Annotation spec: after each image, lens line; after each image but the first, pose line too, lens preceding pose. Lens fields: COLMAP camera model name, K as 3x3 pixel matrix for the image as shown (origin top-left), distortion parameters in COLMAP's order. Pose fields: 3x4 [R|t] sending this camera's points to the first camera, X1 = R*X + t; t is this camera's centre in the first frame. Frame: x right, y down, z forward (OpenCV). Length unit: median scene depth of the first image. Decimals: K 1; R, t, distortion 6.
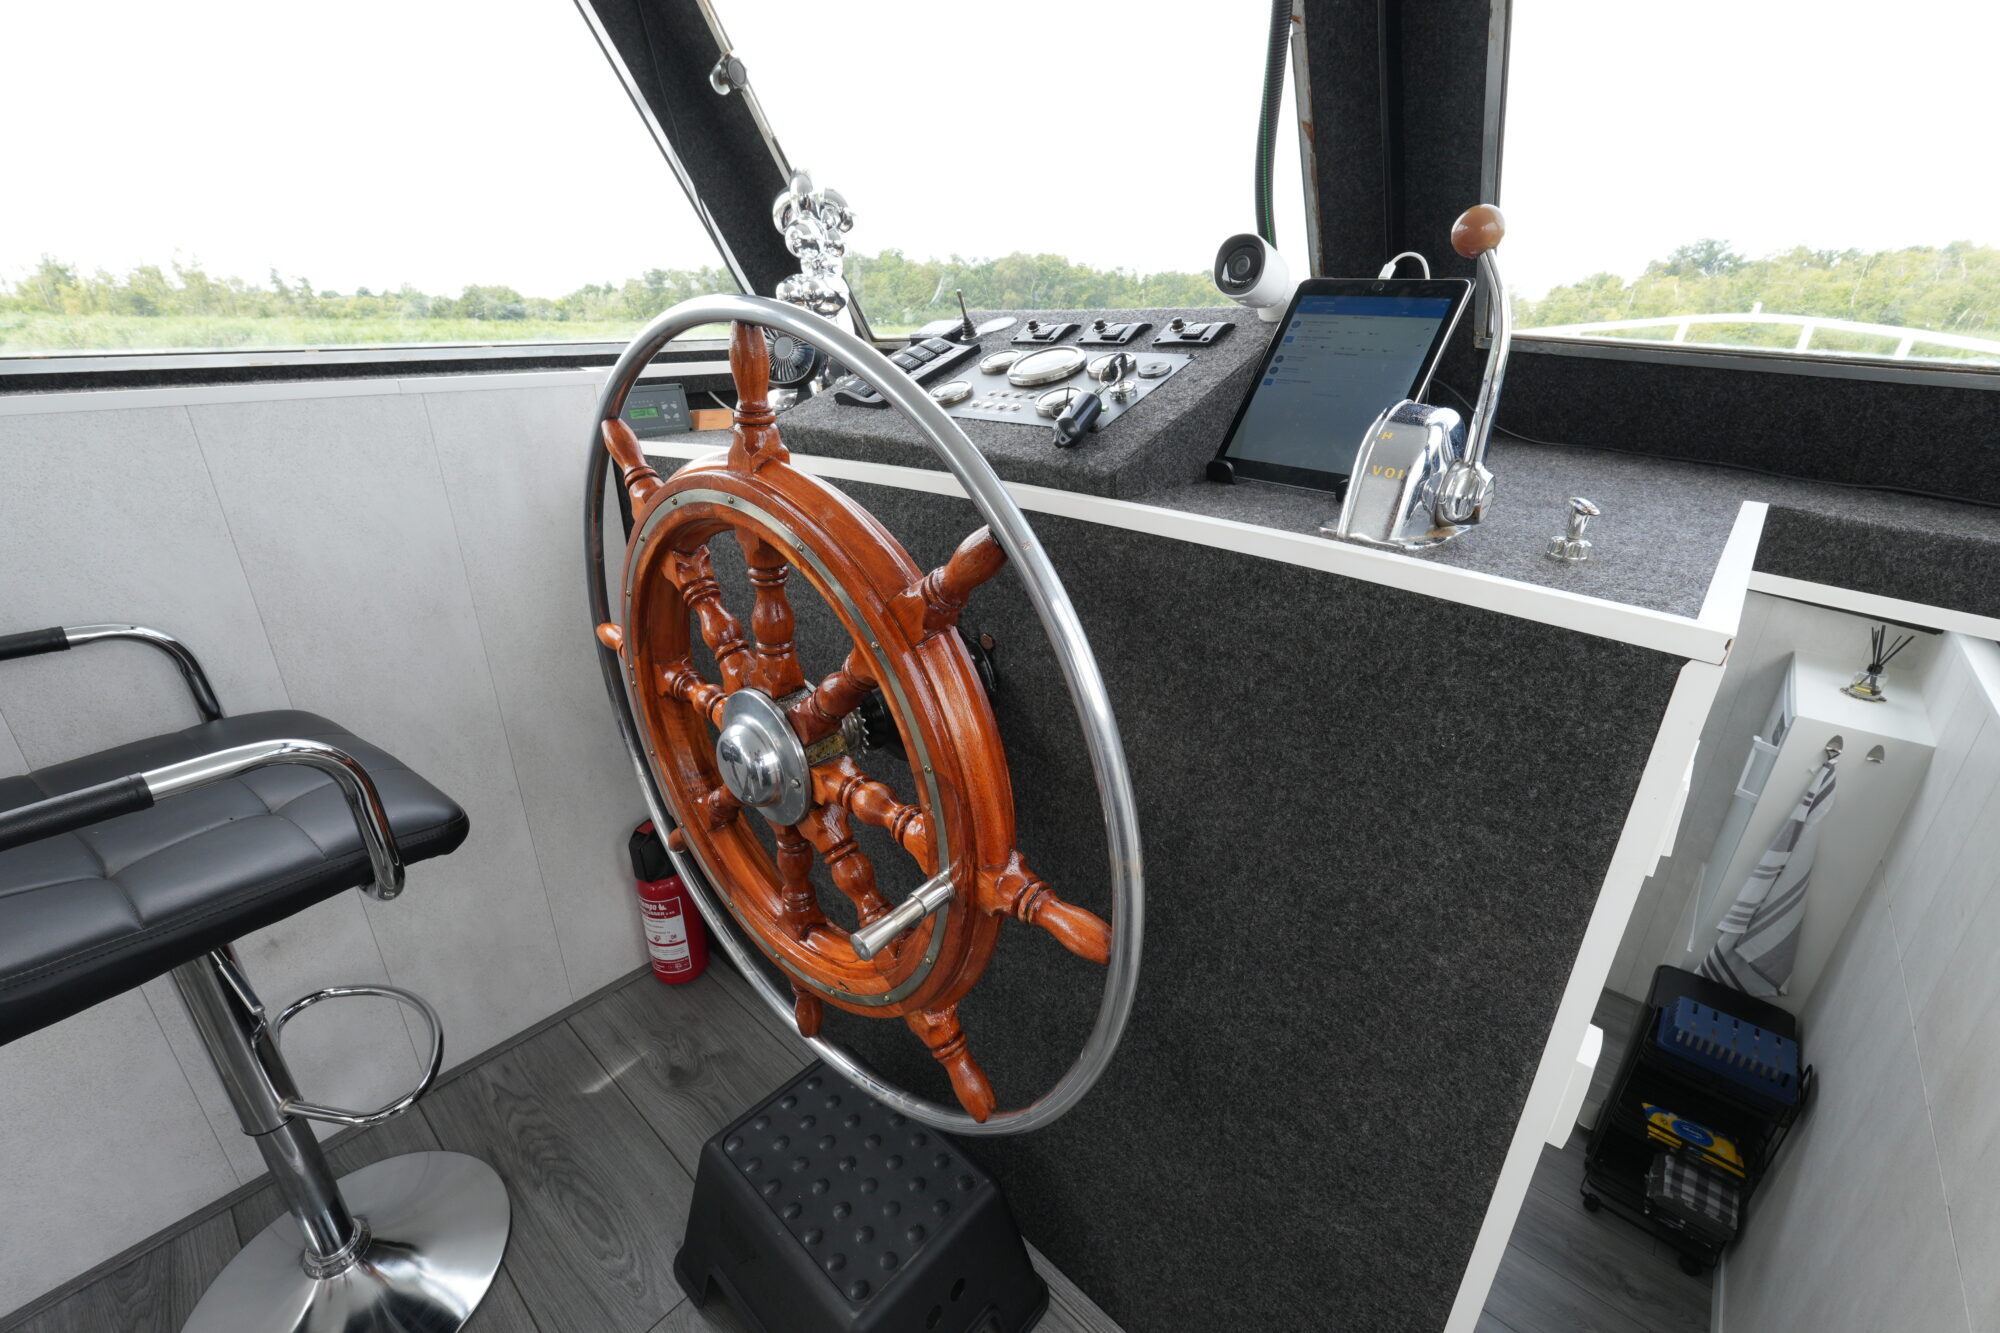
lens RADIAL K [[840.3, 0, 1000.3], [0, 840.3, 673.6], [0, 0, 1]] dist [0.000640, 0.008394]
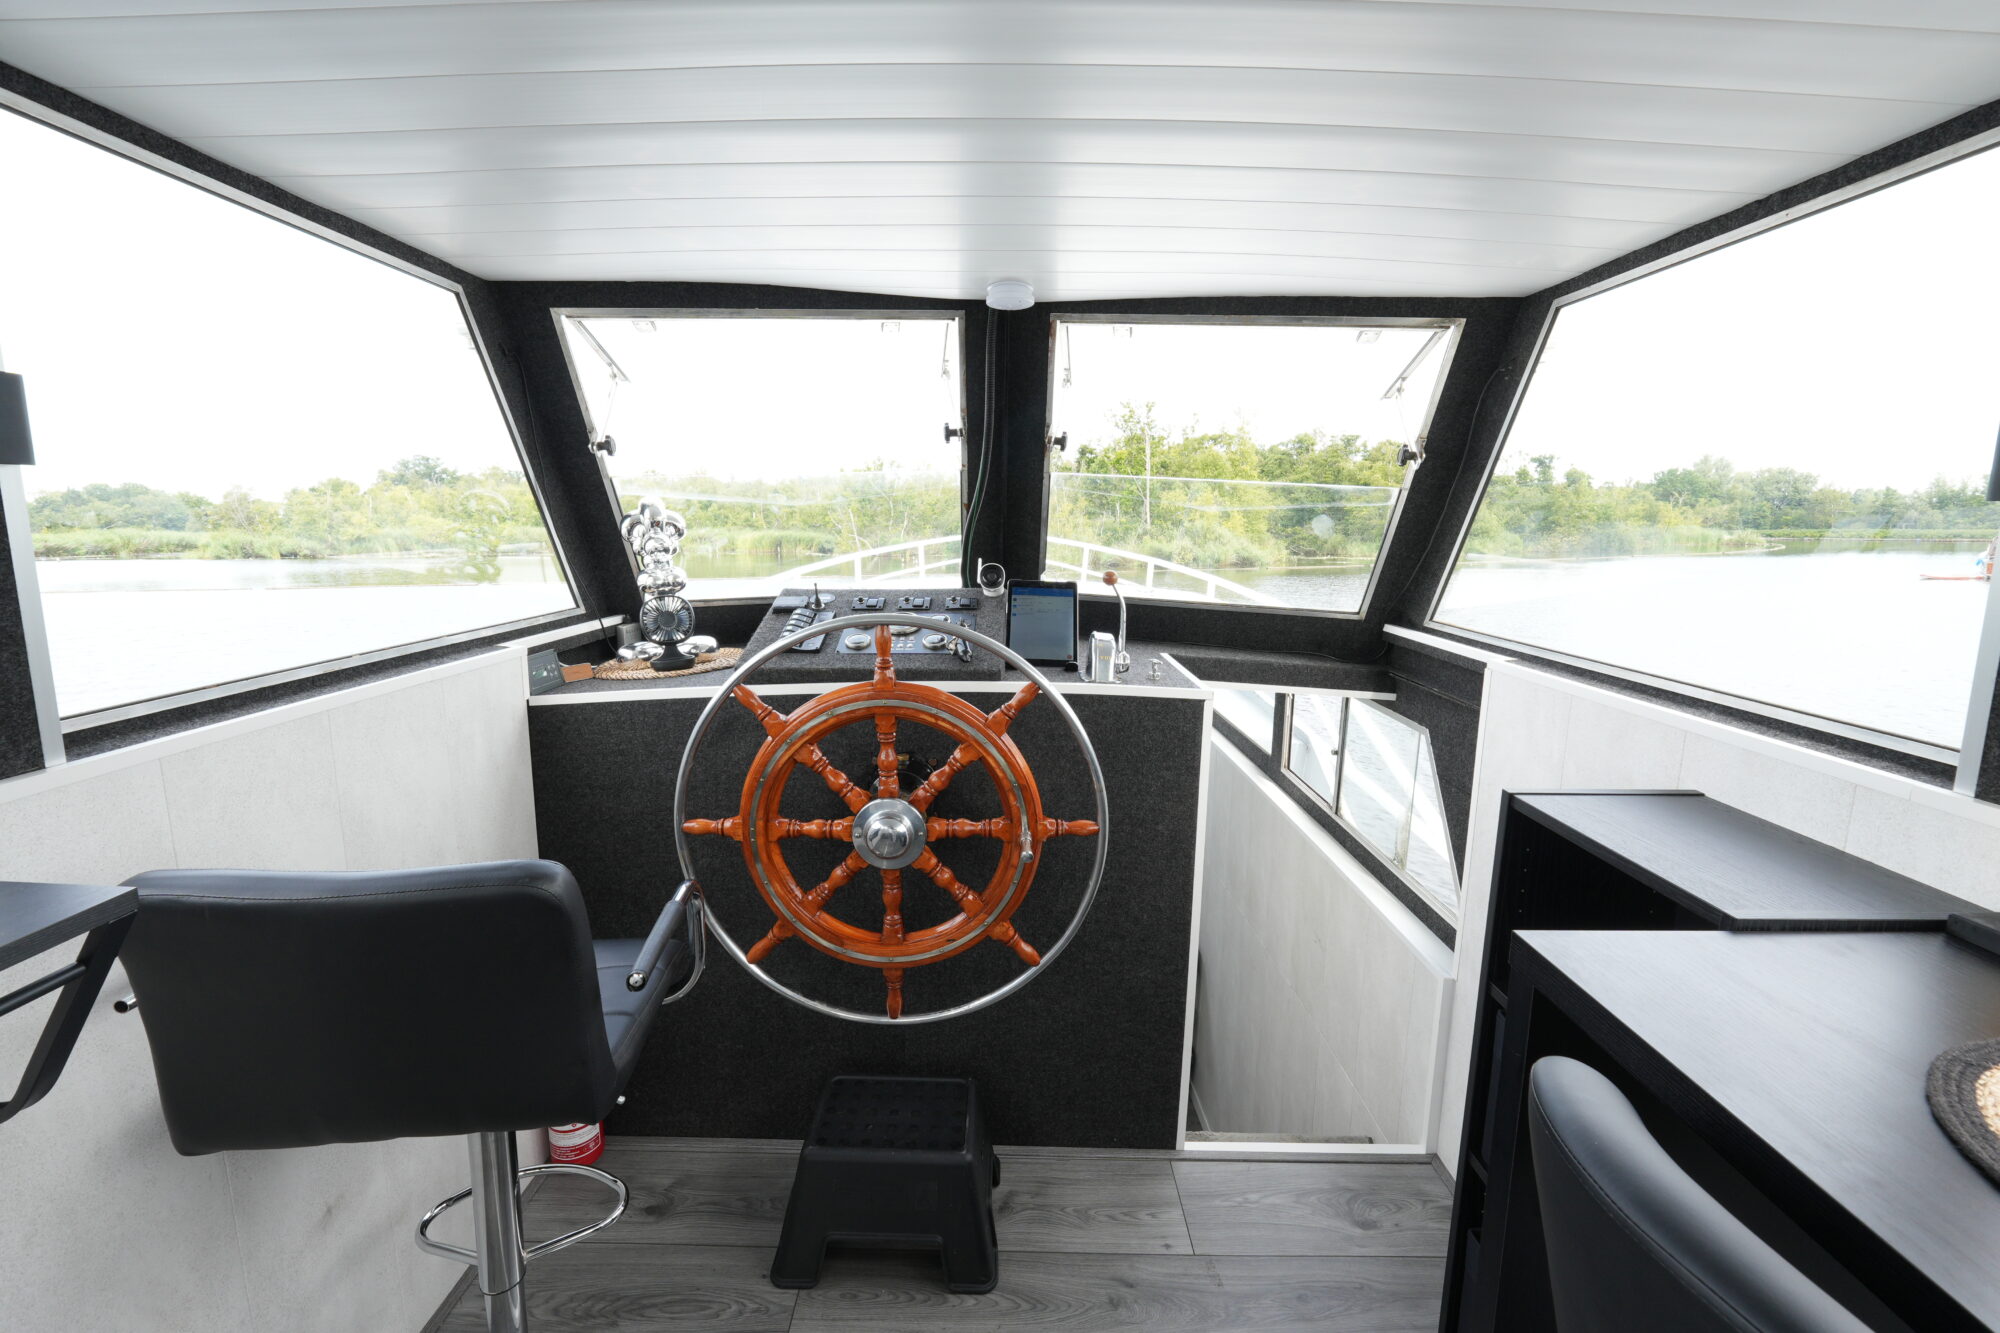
lens RADIAL K [[847.5, 0, 1000.0], [0, 847.5, 666.5], [0, 0, 1]] dist [0.004788, 0.000046]
pose [[0.735458, -0.118010, 0.667215, -0.999703], [0.260722, 0.958186, -0.117914, 0.019248], [-0.625401, 0.260678, 0.735473, -0.510060]]
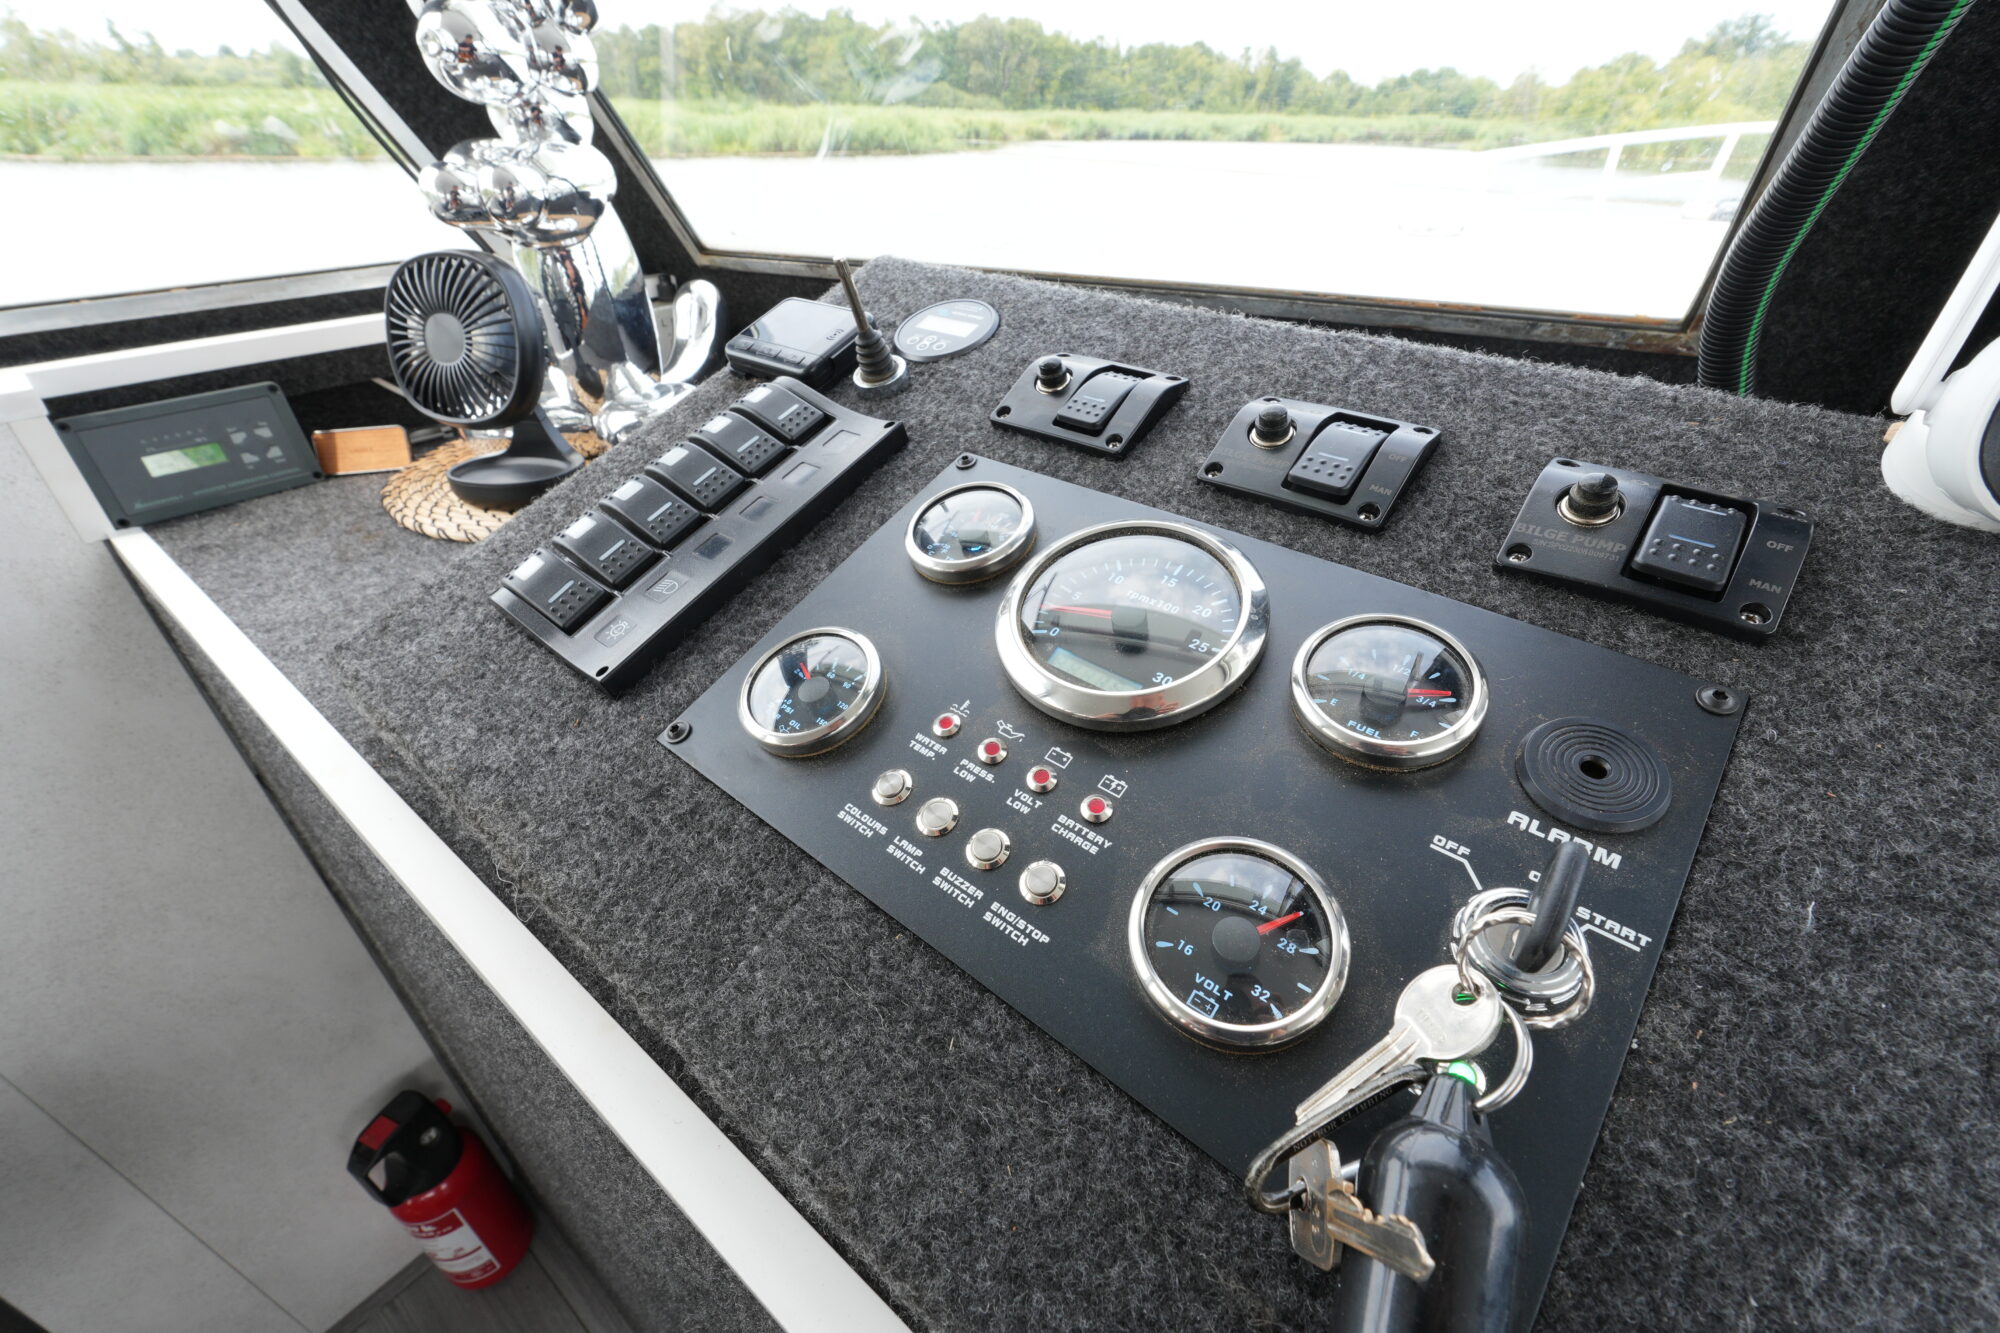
lens RADIAL K [[847.5, 0, 1000.0], [0, 847.5, 666.5], [0, 0, 1]] dist [0.004788, 0.000046]
pose [[0.998084, -0.022487, 0.057648, -0.006280], [0.010726, 0.980401, 0.196722, -0.370552], [-0.060941, -0.195727, 0.978763, 0.637436]]
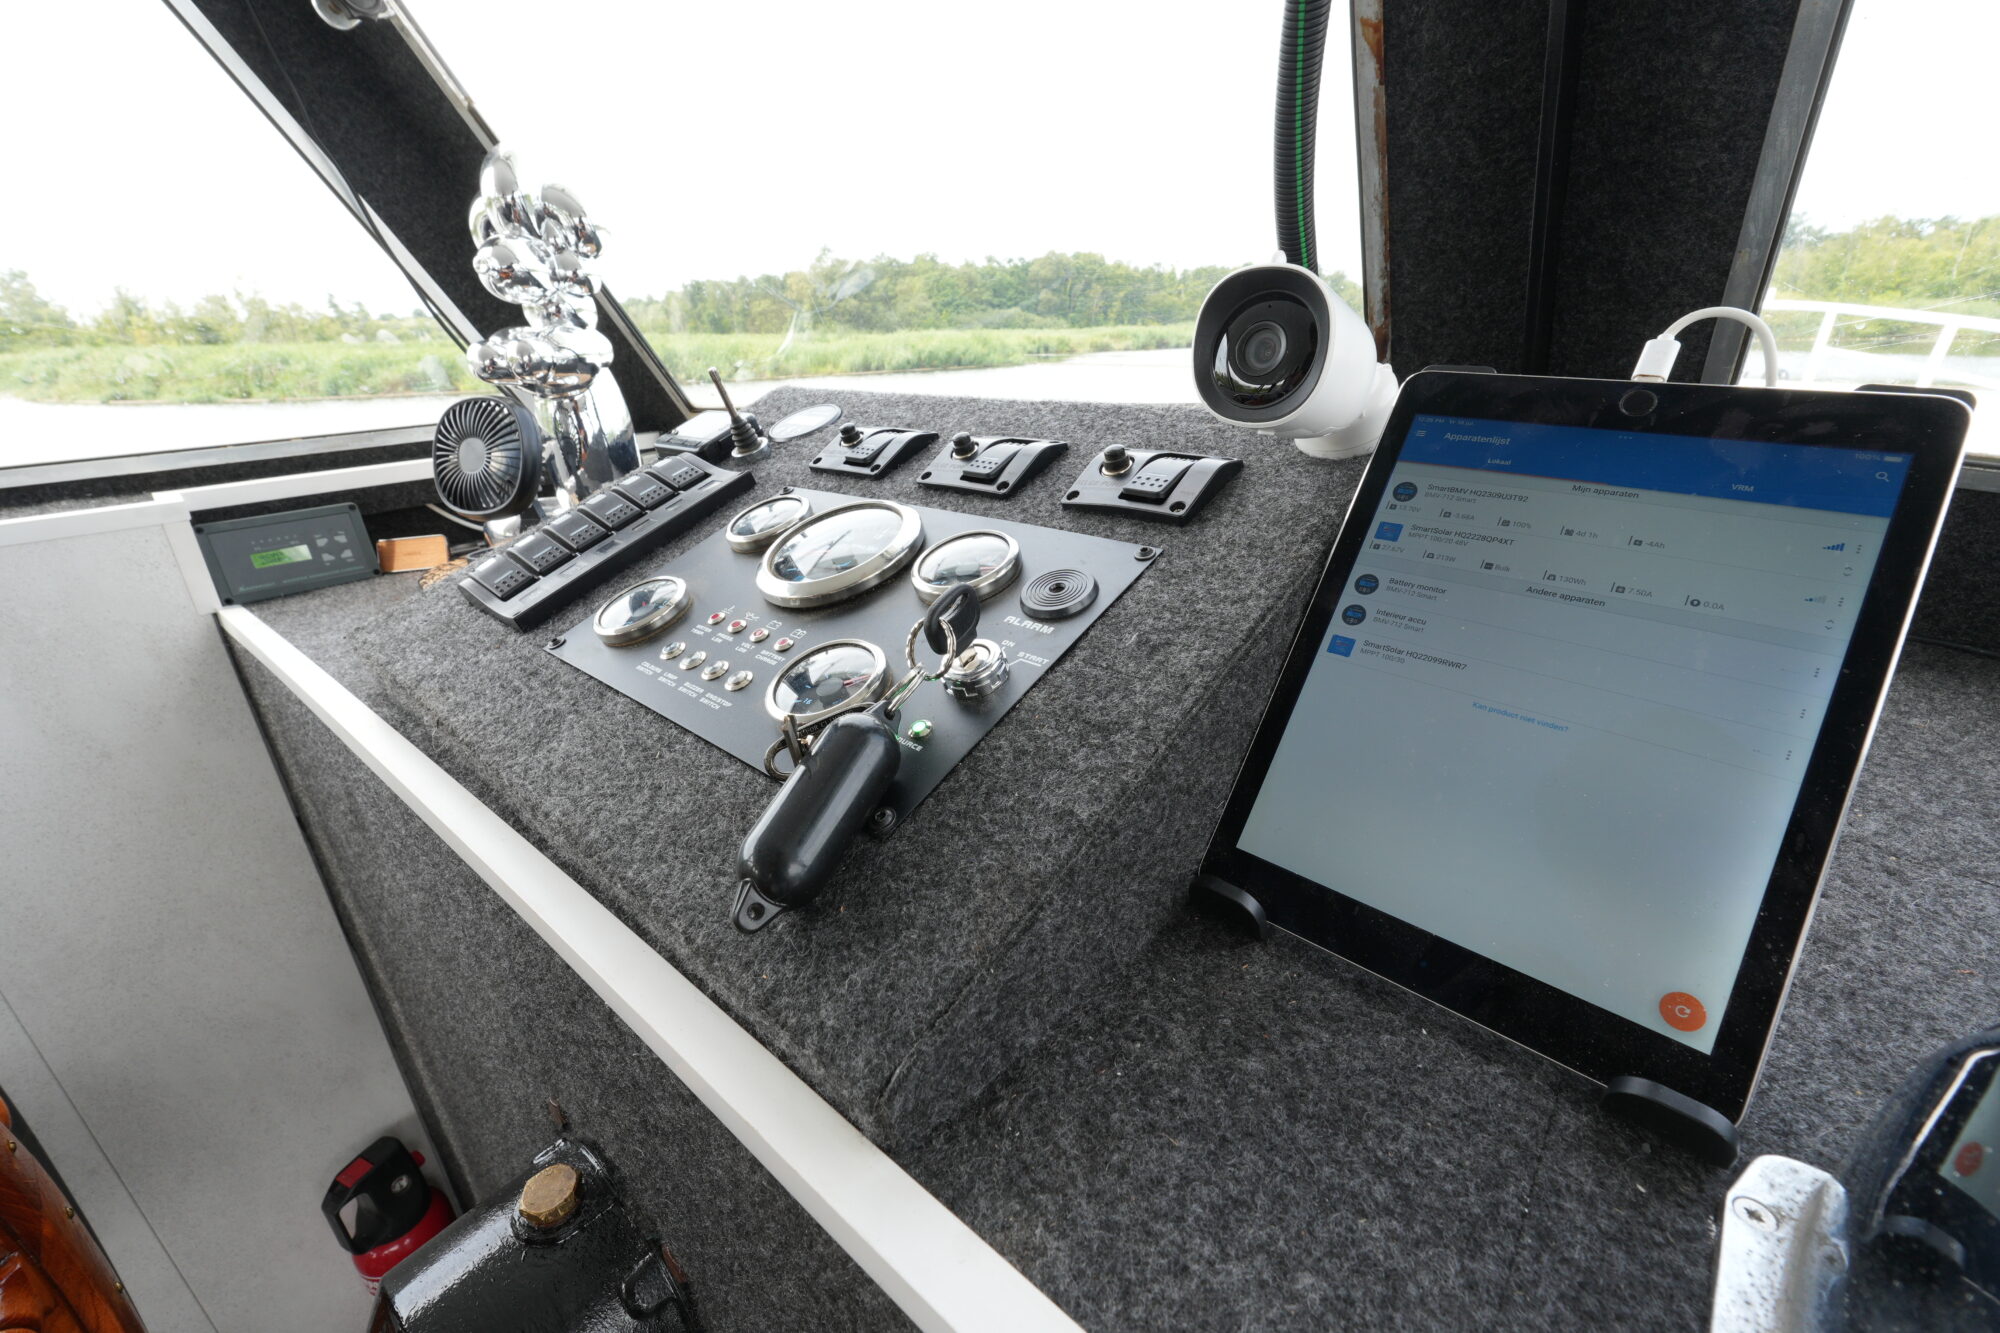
lens RADIAL K [[847.5, 0, 1000.0], [0, 847.5, 666.5], [0, 0, 1]] dist [0.004788, 0.000046]
pose [[0.999398, -0.033884, 0.007397, 0.125447], [0.033923, 0.999411, -0.005093, -0.270255], [-0.007220, 0.005340, 0.999960, 0.483588]]
